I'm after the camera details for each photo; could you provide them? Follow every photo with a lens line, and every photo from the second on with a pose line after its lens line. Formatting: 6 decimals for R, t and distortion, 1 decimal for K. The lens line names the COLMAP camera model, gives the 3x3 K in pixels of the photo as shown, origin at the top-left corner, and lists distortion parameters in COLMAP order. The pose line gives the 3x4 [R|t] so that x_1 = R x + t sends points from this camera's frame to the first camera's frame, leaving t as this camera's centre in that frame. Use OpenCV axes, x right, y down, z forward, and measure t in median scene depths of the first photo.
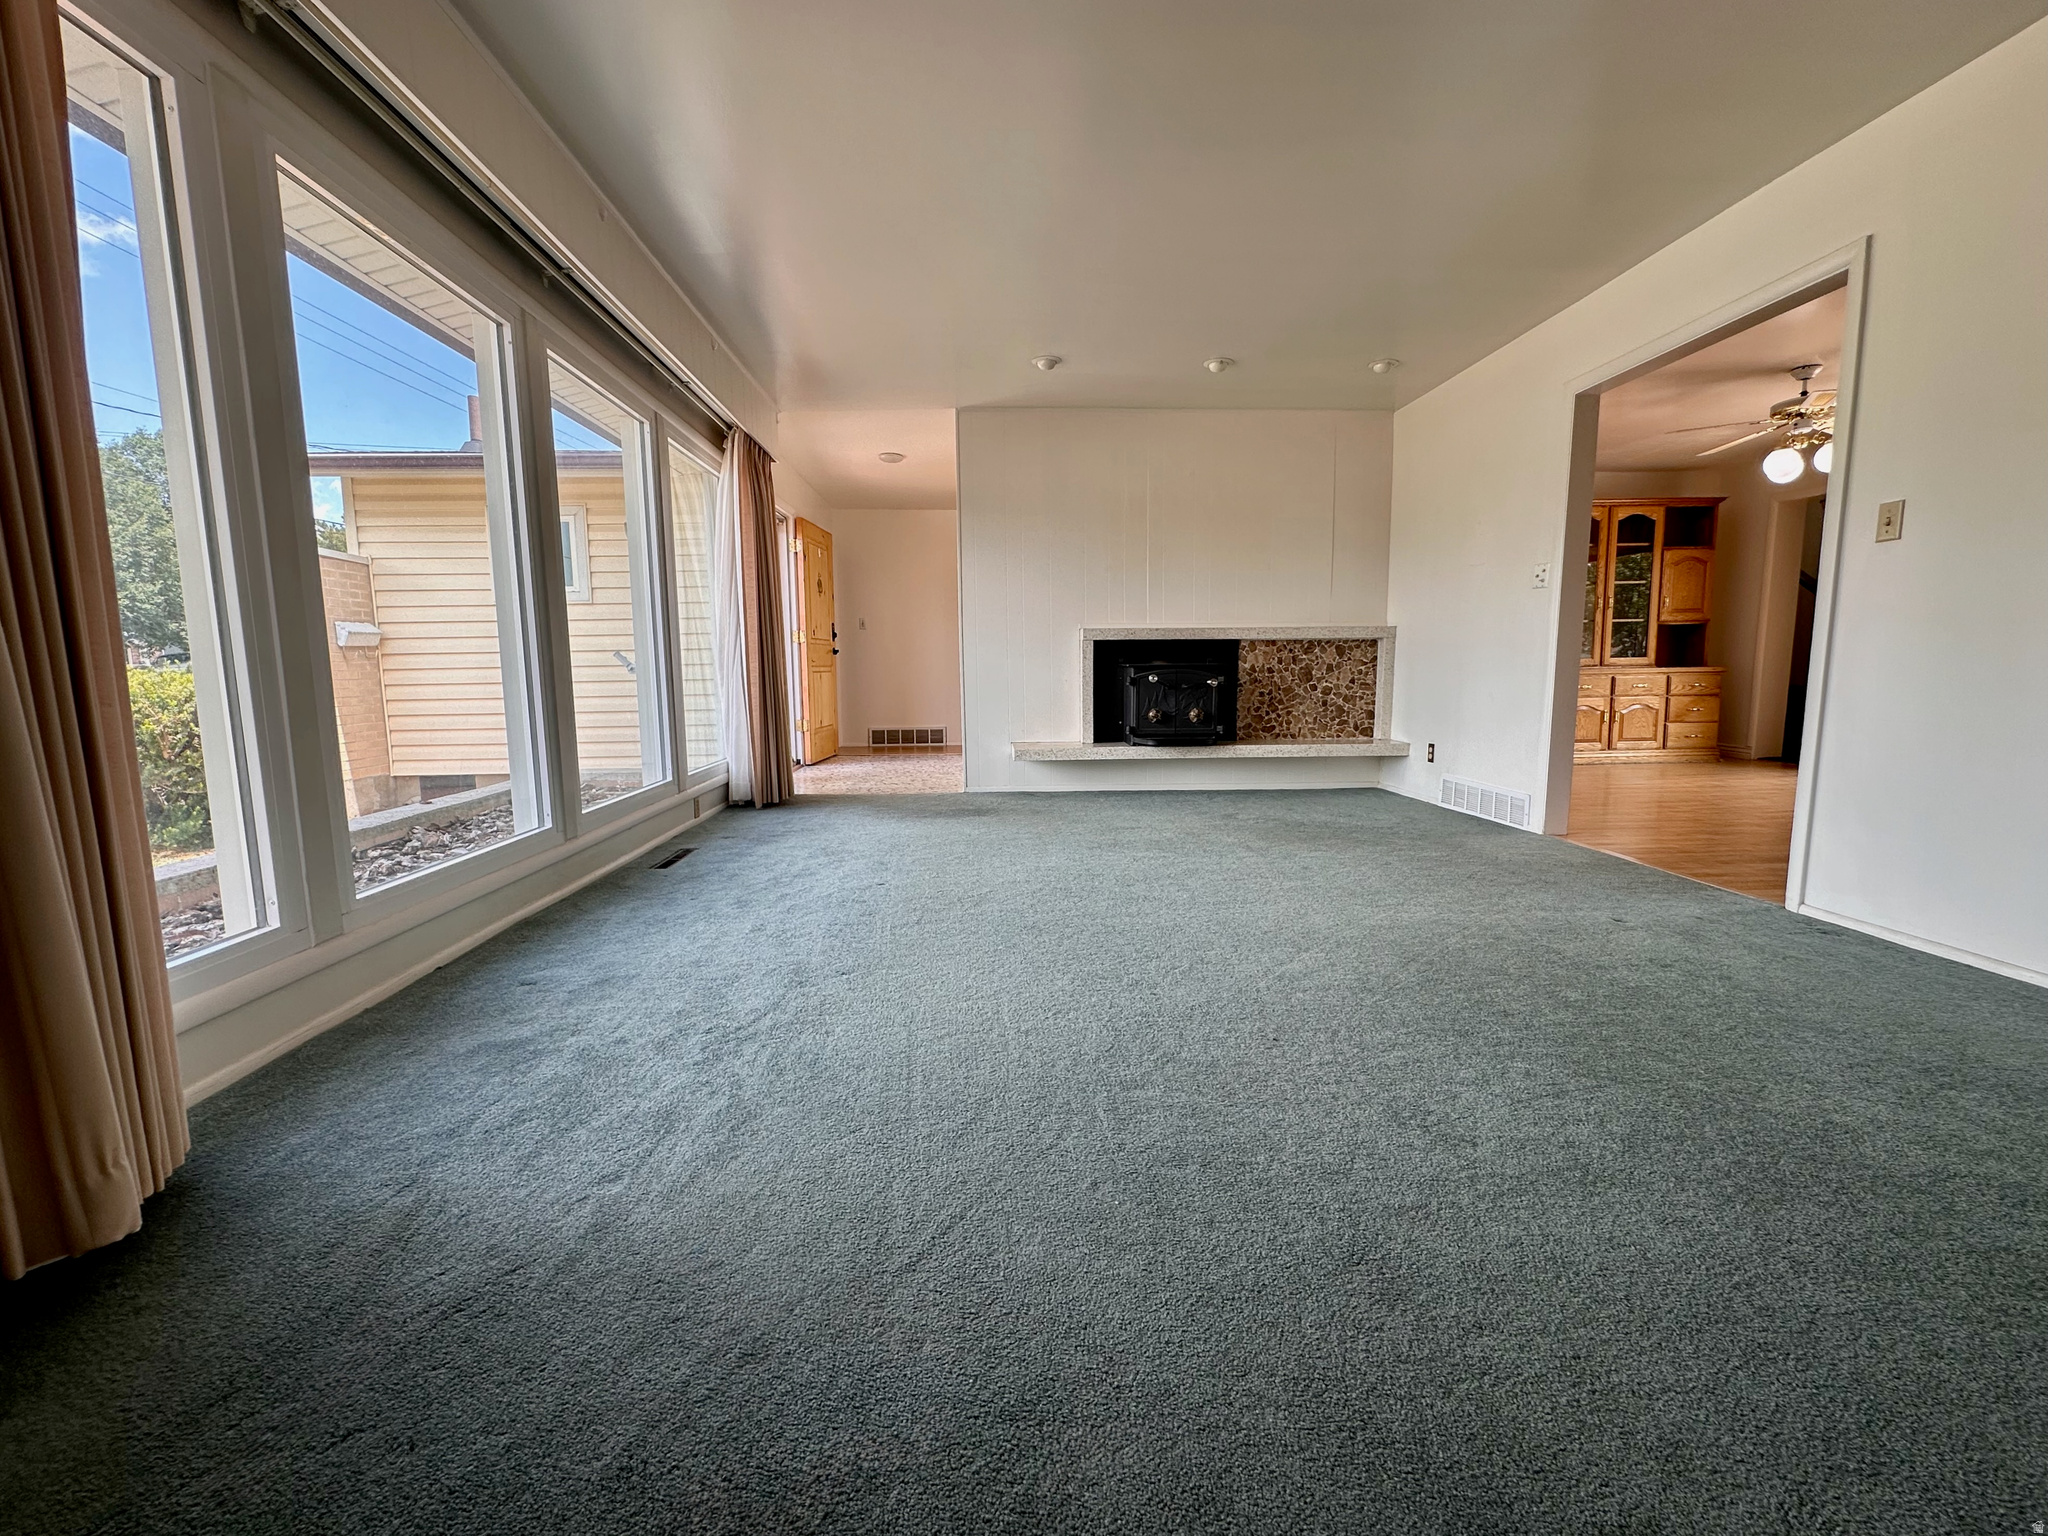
lens RADIAL K [[830.6, 0, 1017.7], [0, 830.6, 765.4], [0, 0, 1]] dist [-0.004038, 0.001017]
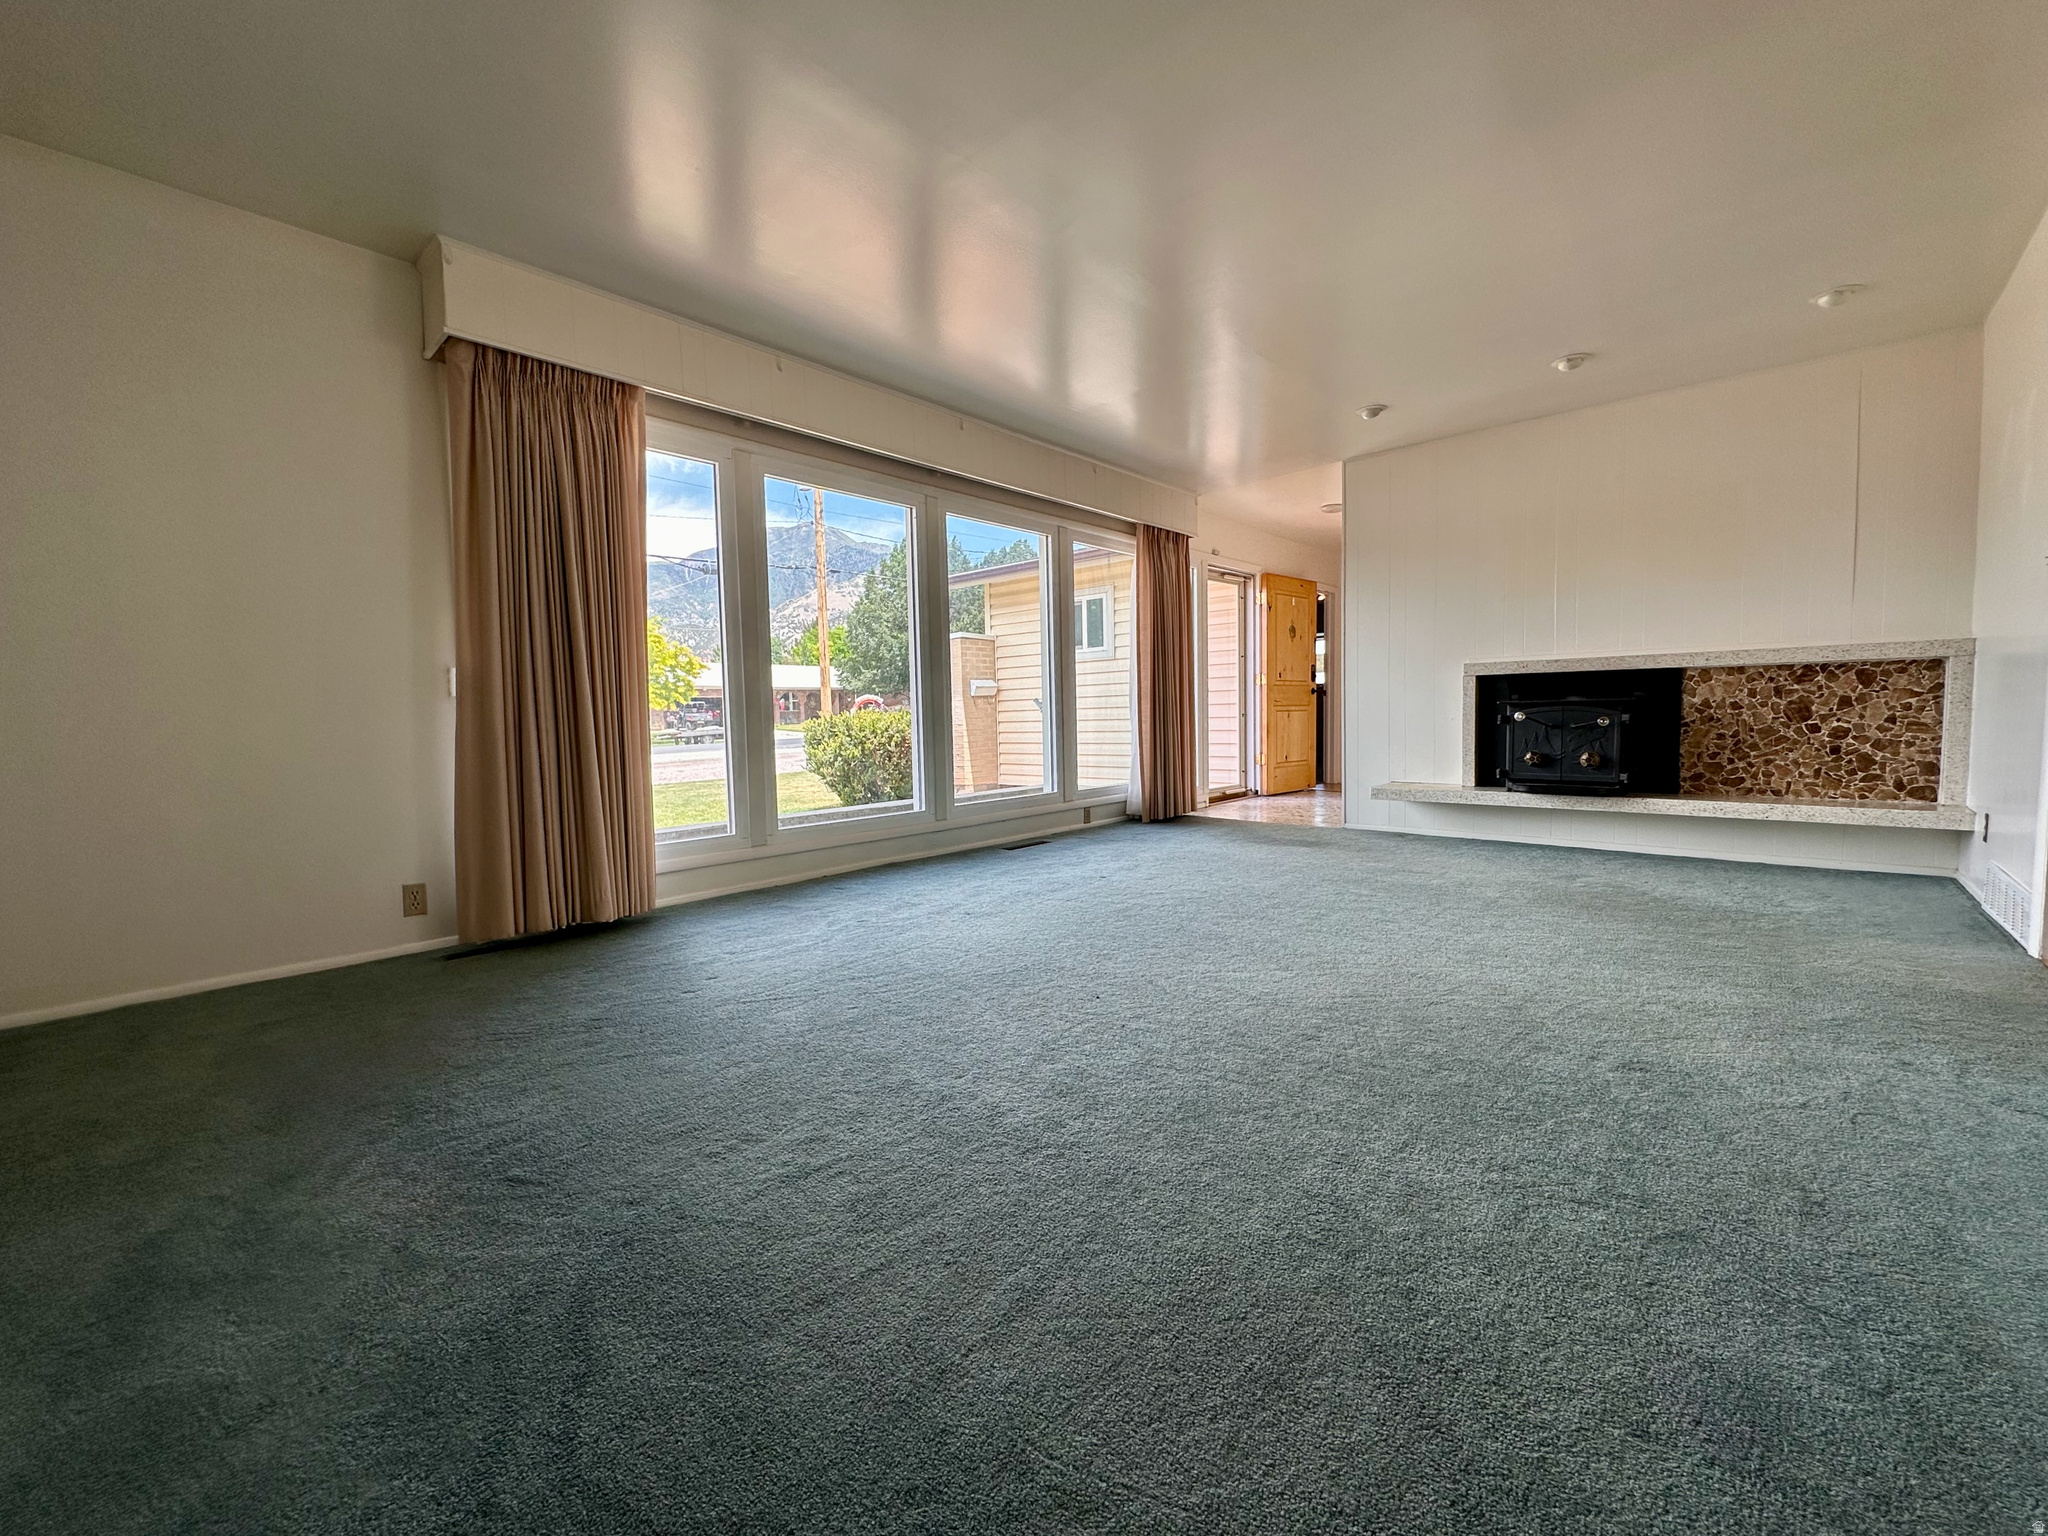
lens RADIAL K [[830.6, 0, 1032.2], [0, 830.6, 769.9], [0, 0, 1]] dist [-0.004038, 0.001017]
pose [[0.717995, 0.042434, -0.694753, 0.372202], [-0.070442, 0.997445, -0.011877, 0.000350], [0.692474, 0.057467, 0.719150, -0.005467]]
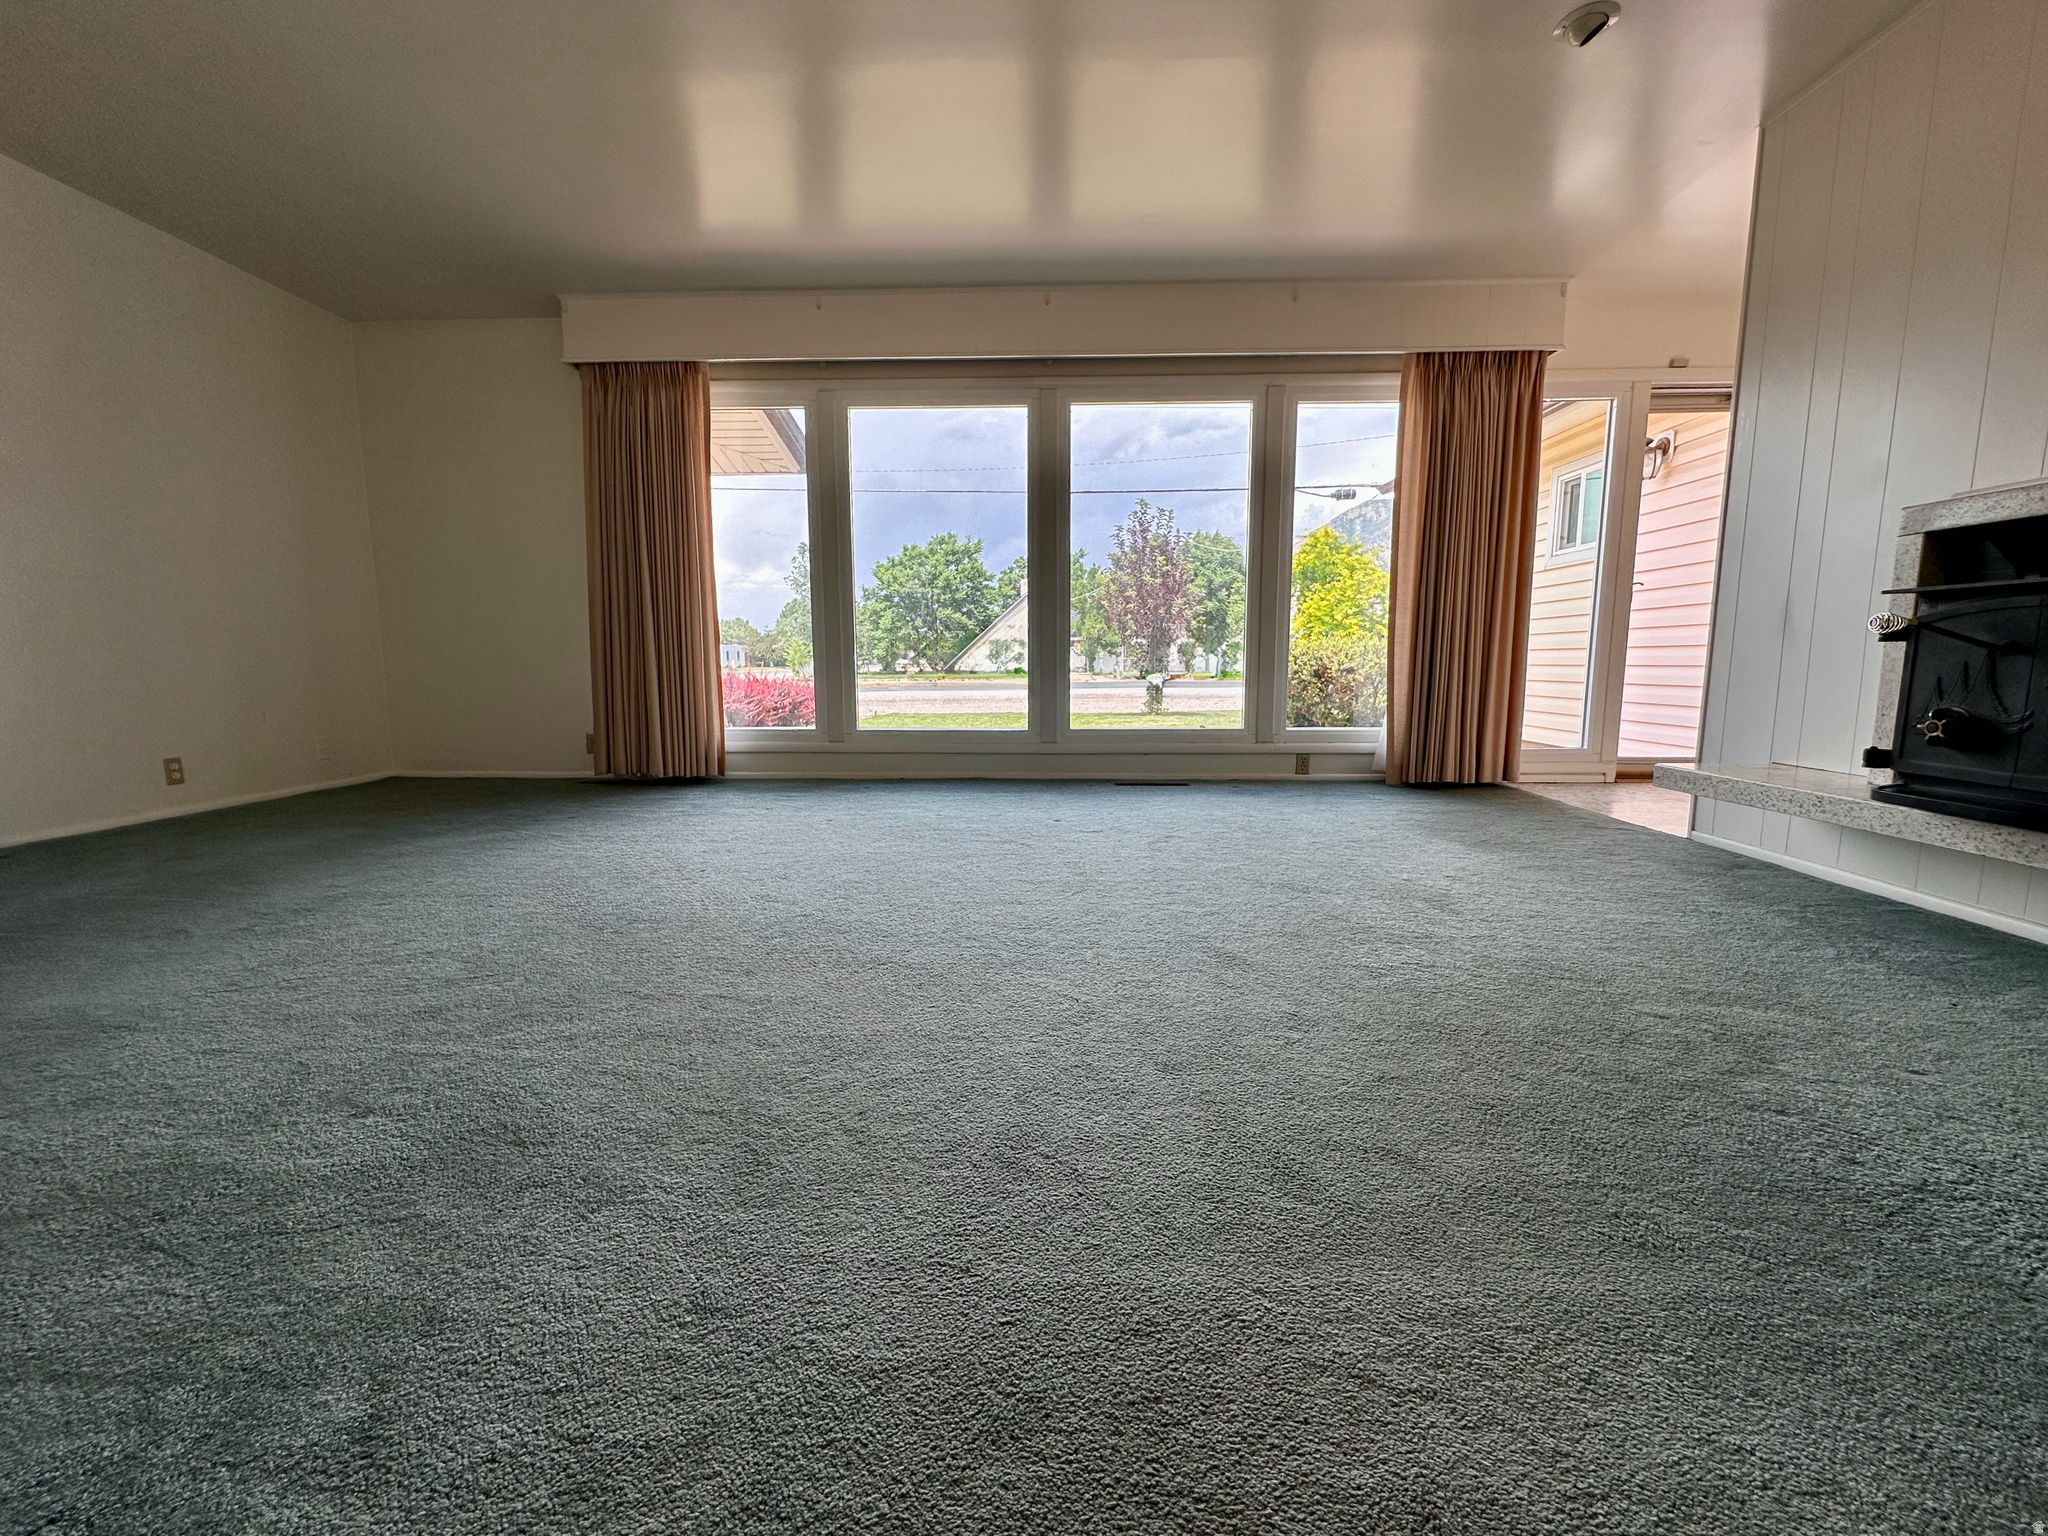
lens RADIAL K [[830.6, 0, 1034.3], [0, 830.6, 753.6], [0, 0, 1]] dist [-0.004038, 0.001017]
pose [[-0.062839, 0.124694, -0.990203, 0.512246], [-0.118034, 0.984272, 0.131437, -0.045578], [0.991019, 0.125137, -0.047132, 0.587458]]
